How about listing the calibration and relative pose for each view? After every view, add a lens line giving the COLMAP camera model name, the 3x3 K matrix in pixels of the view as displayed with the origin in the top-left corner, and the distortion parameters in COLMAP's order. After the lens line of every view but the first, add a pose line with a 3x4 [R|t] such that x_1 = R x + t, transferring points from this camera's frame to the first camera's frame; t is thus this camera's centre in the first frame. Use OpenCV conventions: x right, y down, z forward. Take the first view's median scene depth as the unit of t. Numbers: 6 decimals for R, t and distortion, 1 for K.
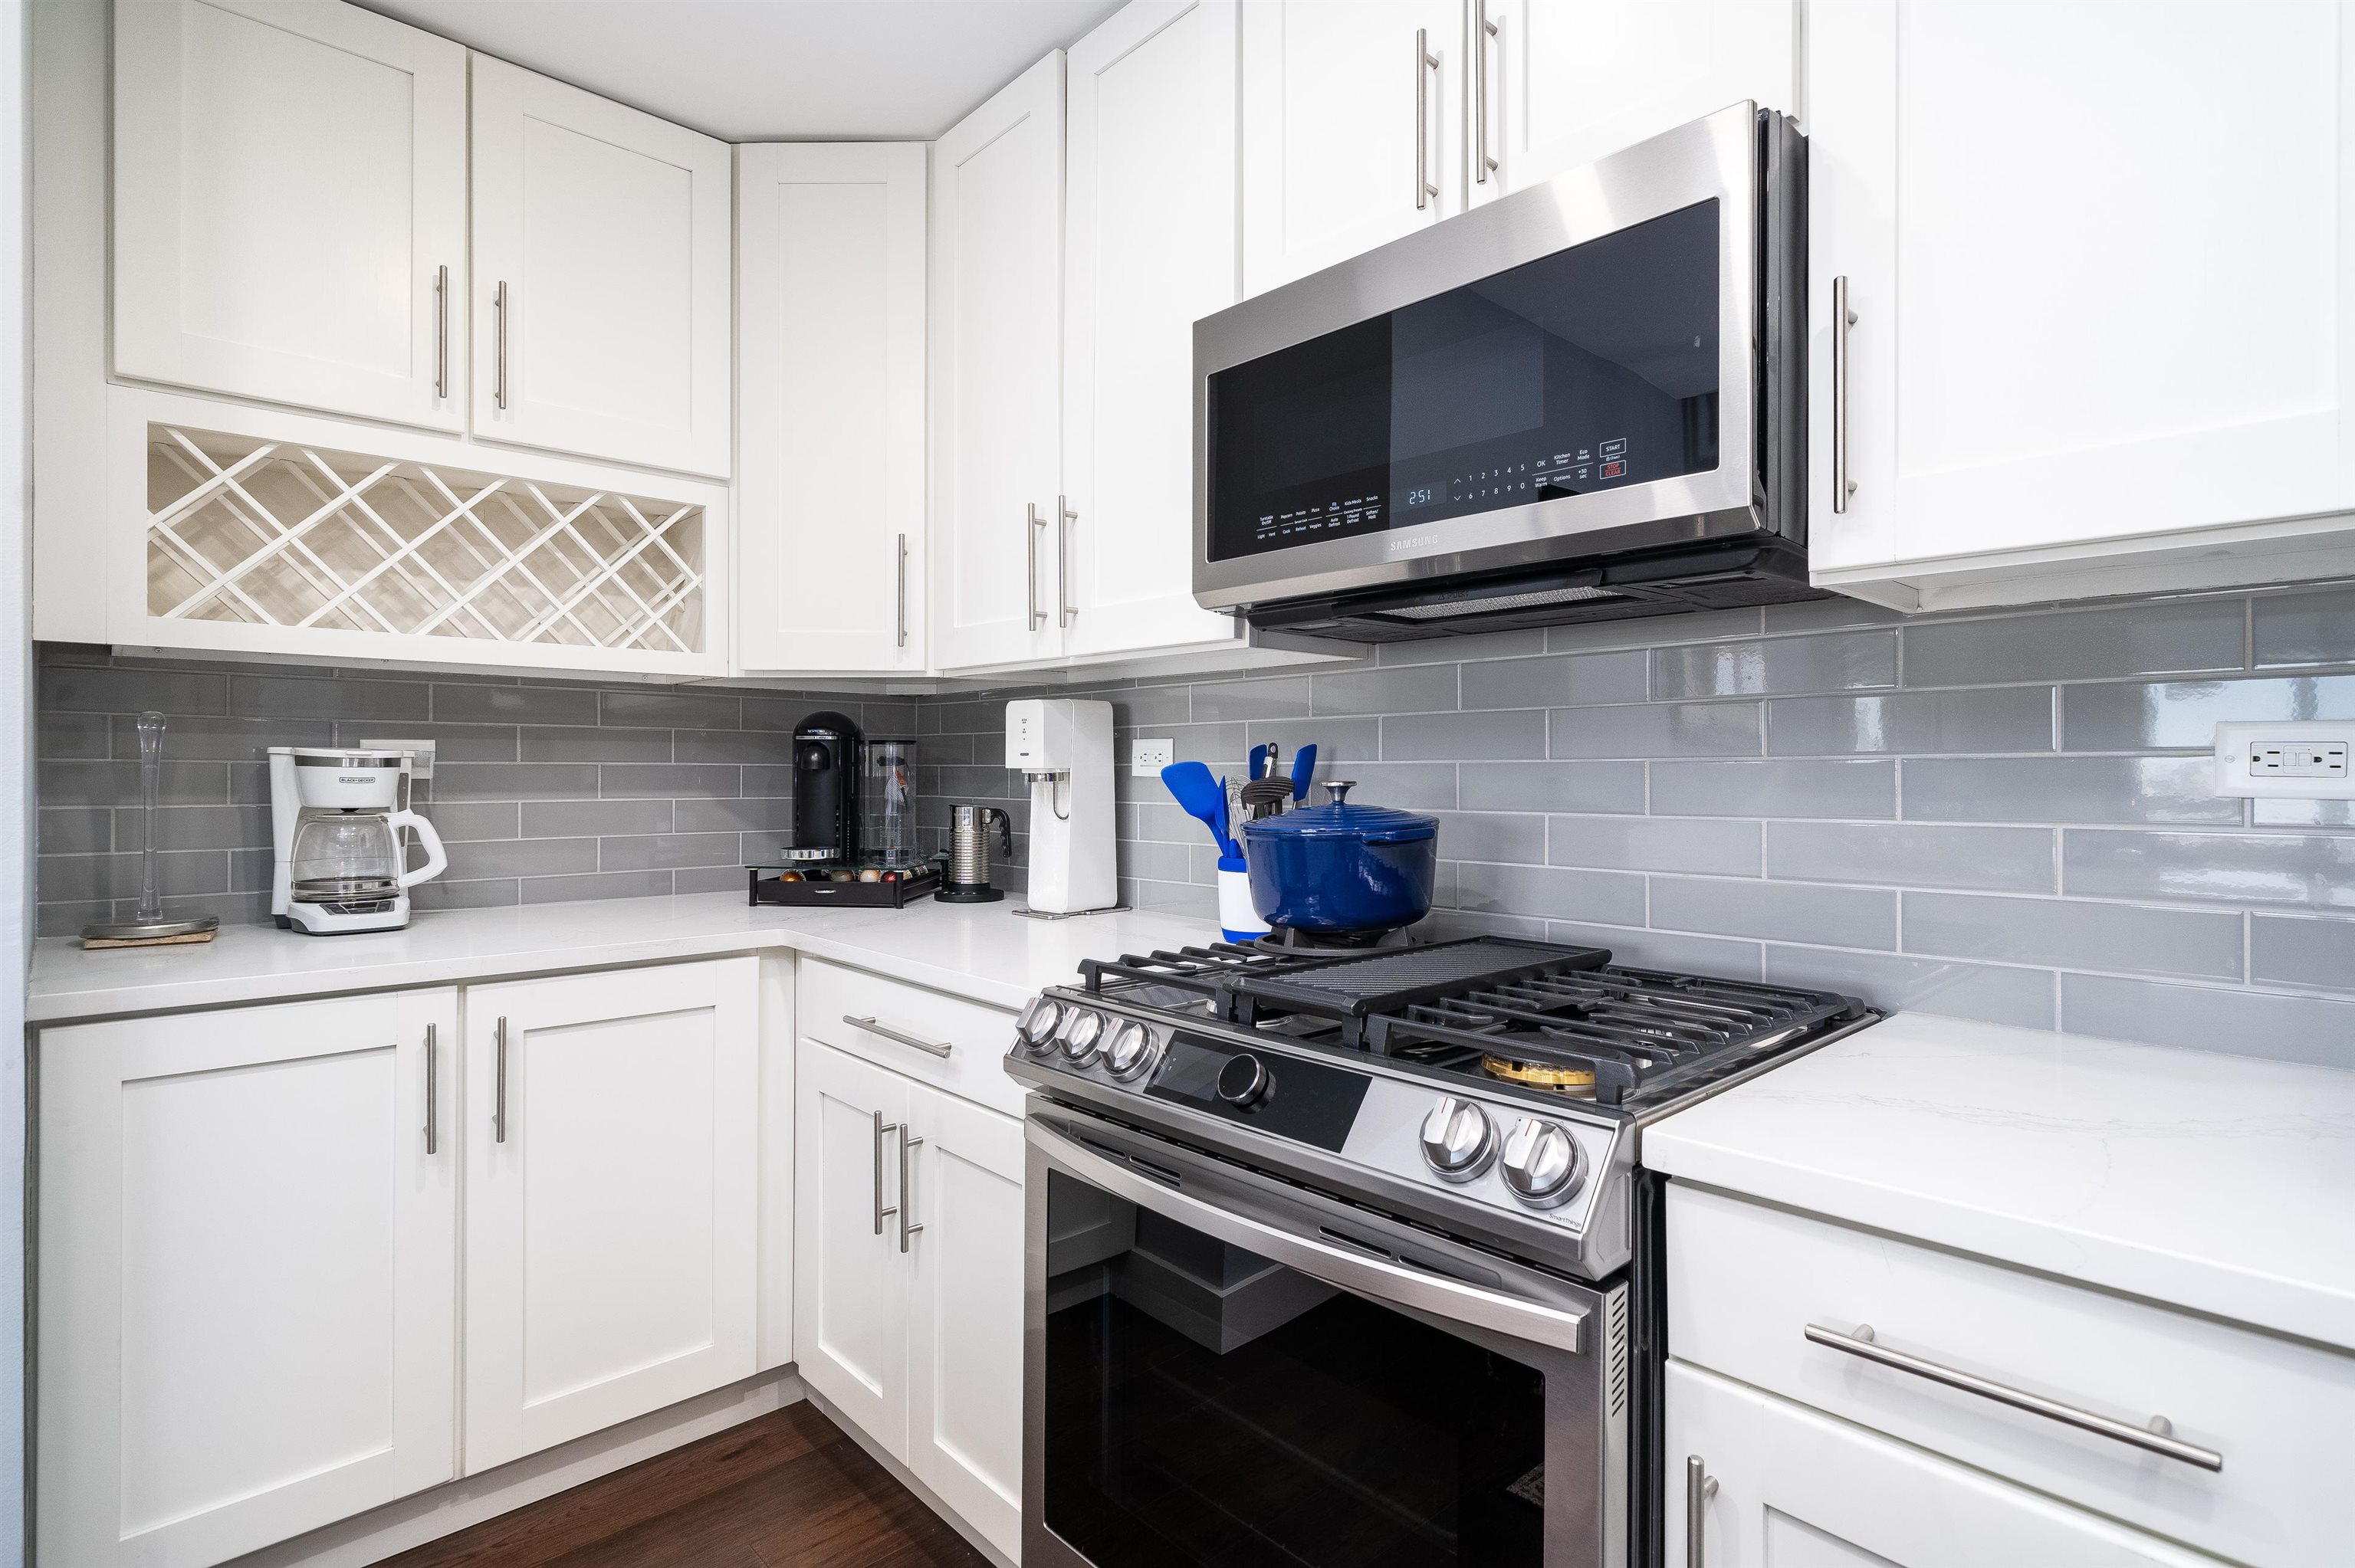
lens RADIAL K [[1160.7, 0, 1186.4], [0, 1160.7, 771.6], [0, 0, 1]] dist [0.001203, 0.000234]
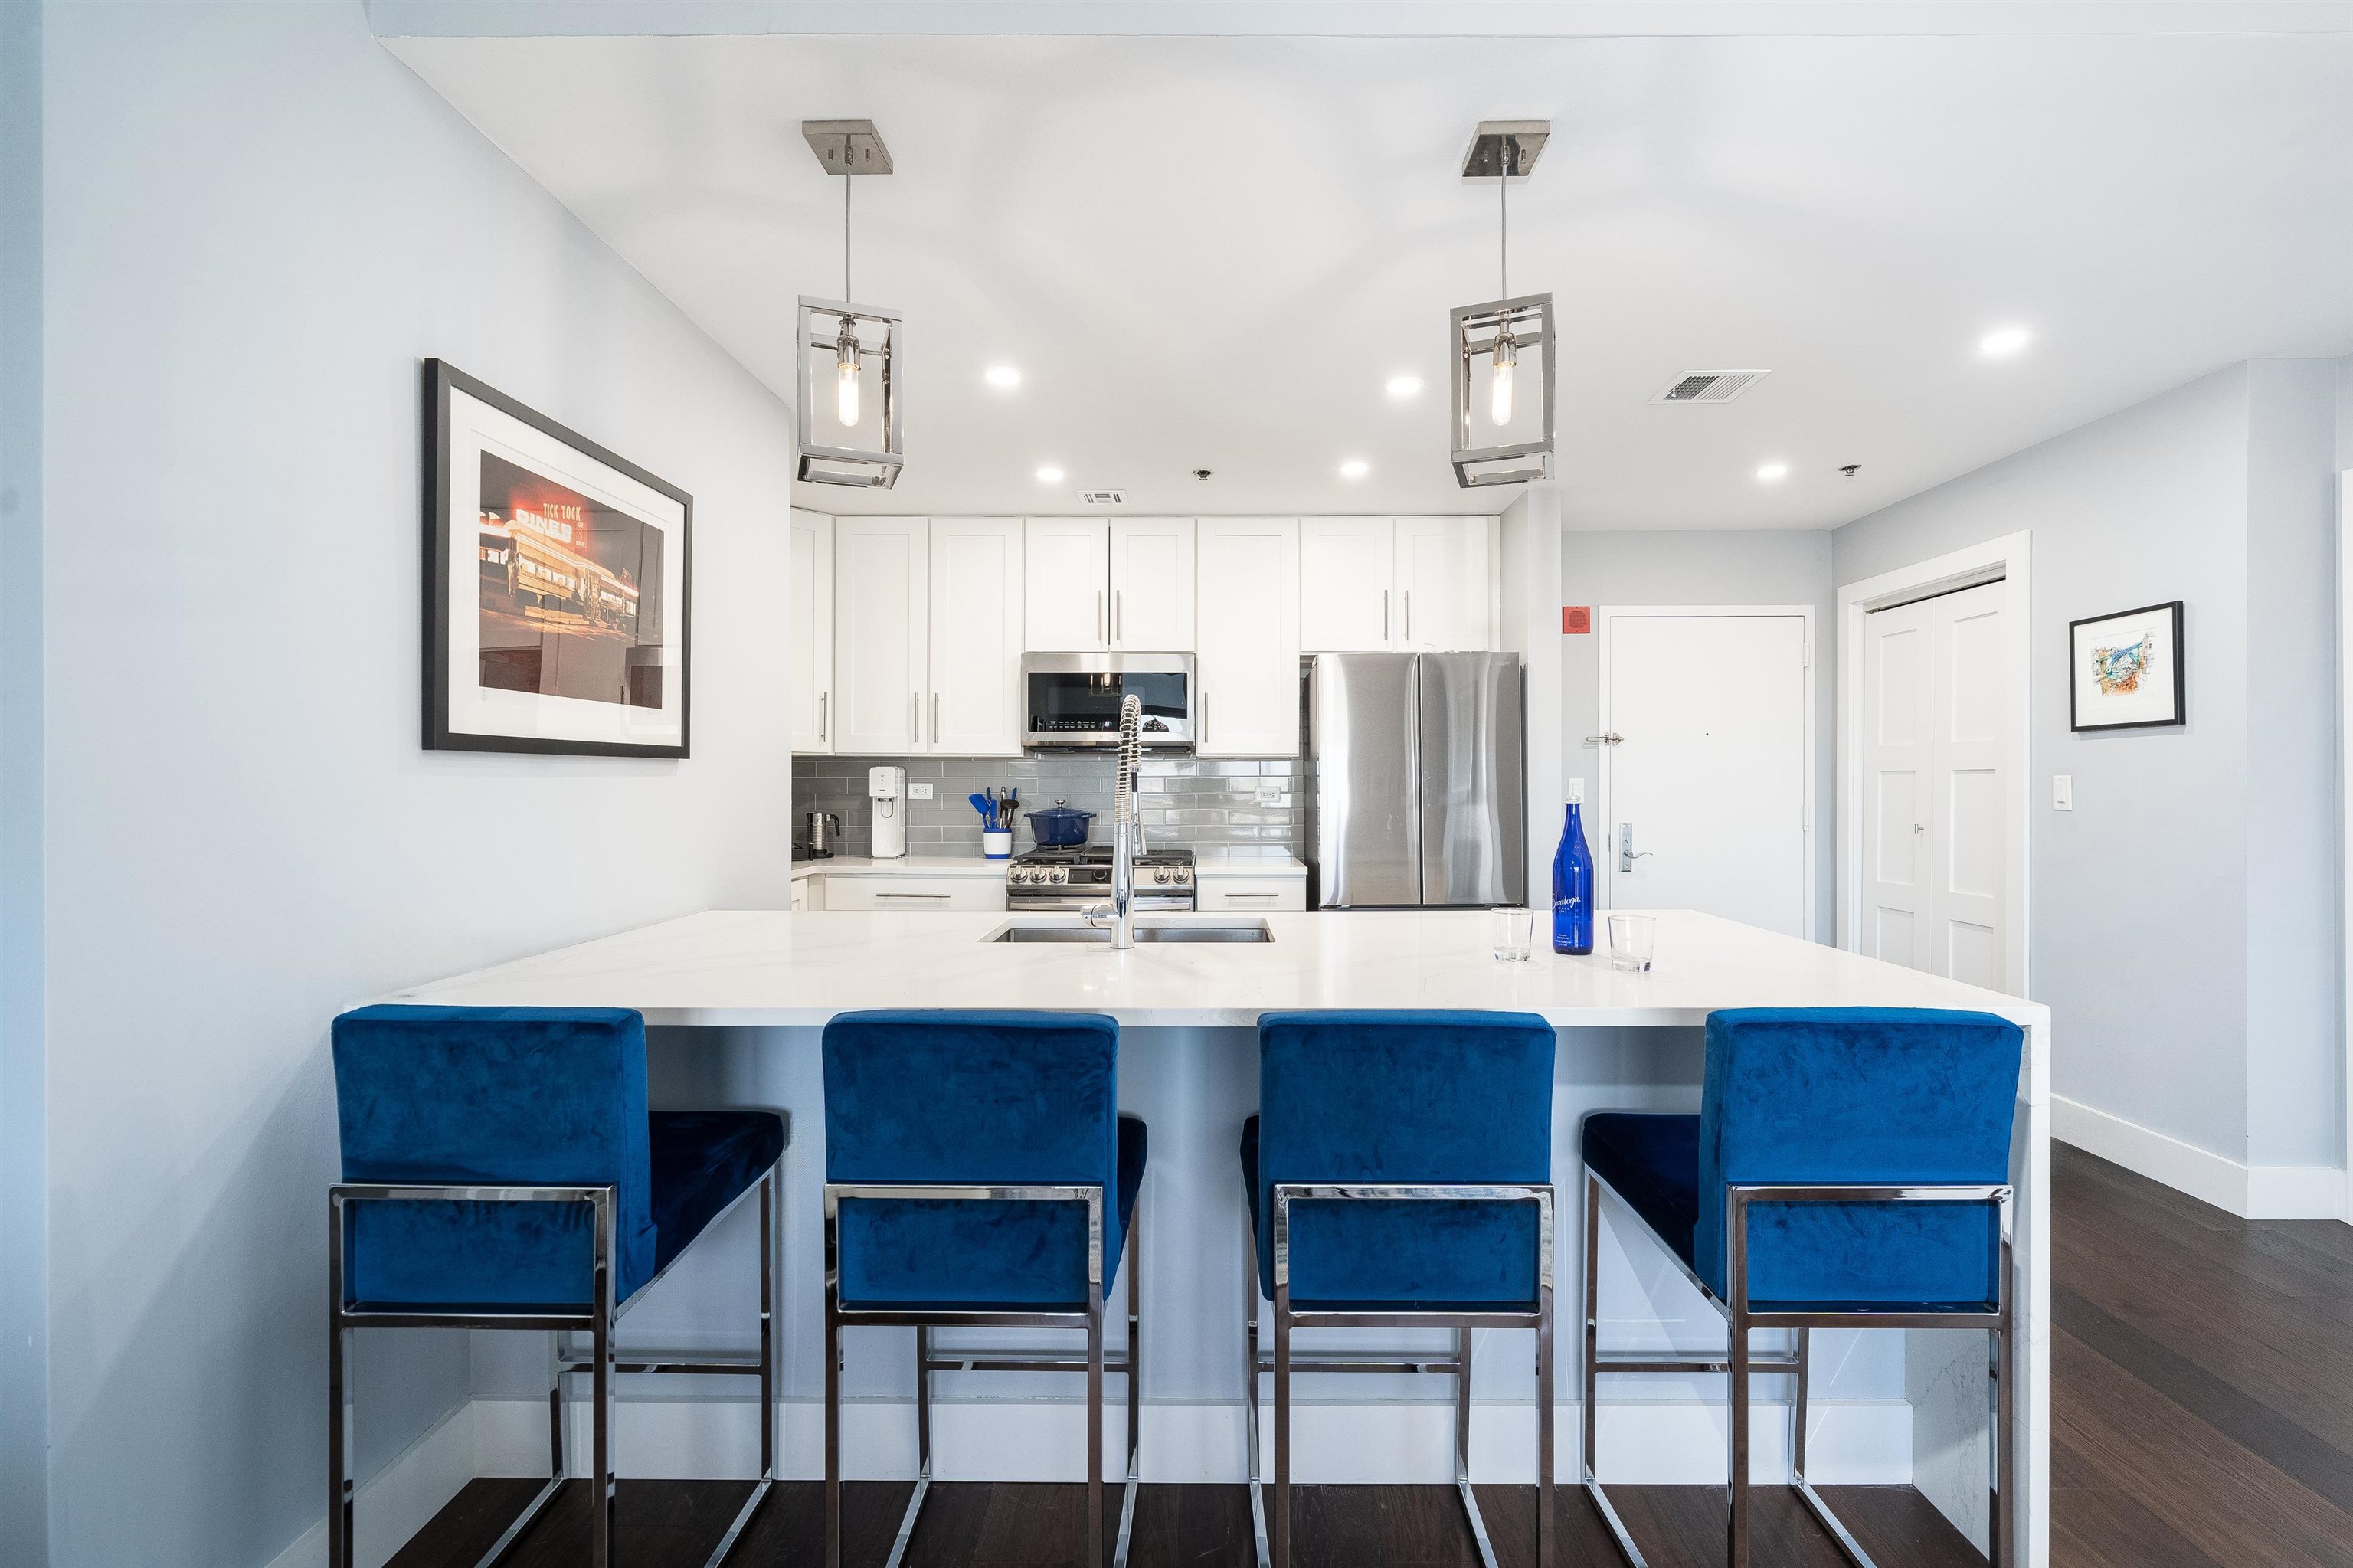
lens RADIAL K [[1016.3, 0, 1196.3], [0, 1016.3, 786.0], [0, 0, 1]] dist [-0.000367, -0.000436]
pose [[0.690625, -0.004136, 0.723201, -1.345950], [0.002544, 0.999991, 0.003290, -0.032052], [-0.723209, -0.000432, 0.690629, -1.004464]]
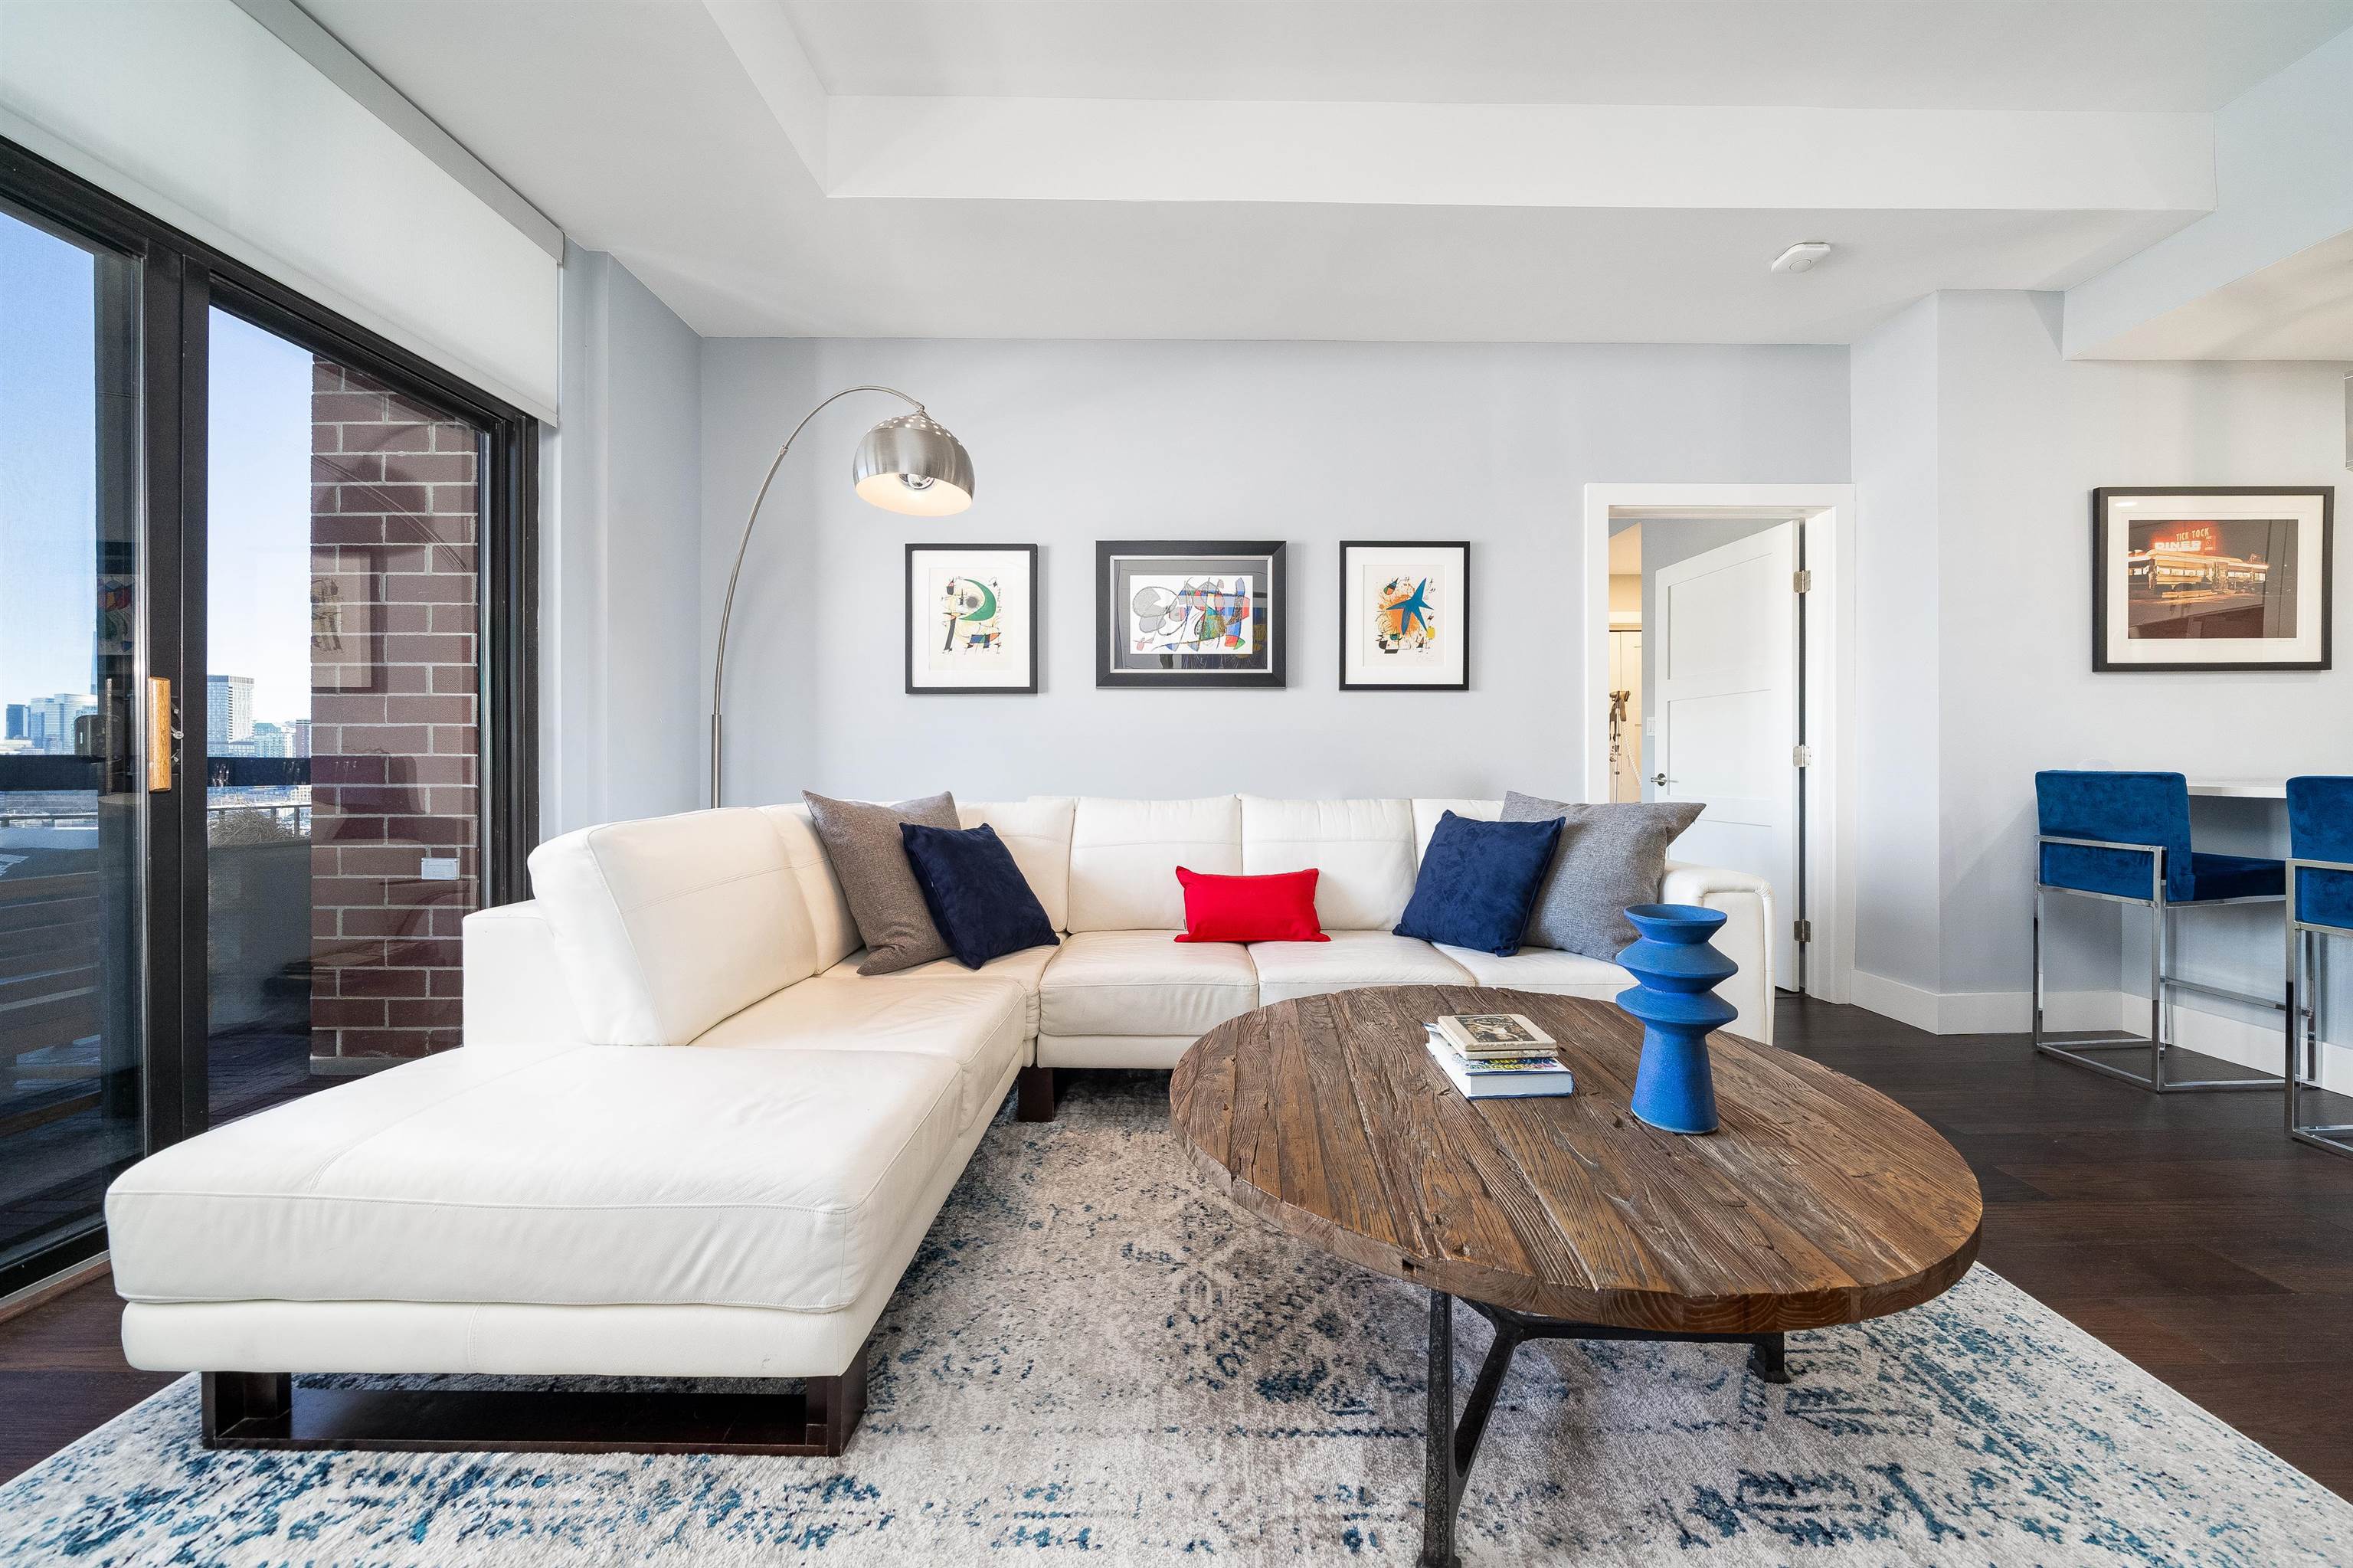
lens RADIAL K [[838.2, 0, 1183.7], [0, 838.2, 766.6], [0, 0, 1]] dist [-0.009983, 0.001571]
pose [[0.730212, -0.002086, -0.683218, -1.351158], [0.002505, 0.999997, -0.000376, 0.106270], [0.683216, -0.001437, 0.730215, -2.164714]]
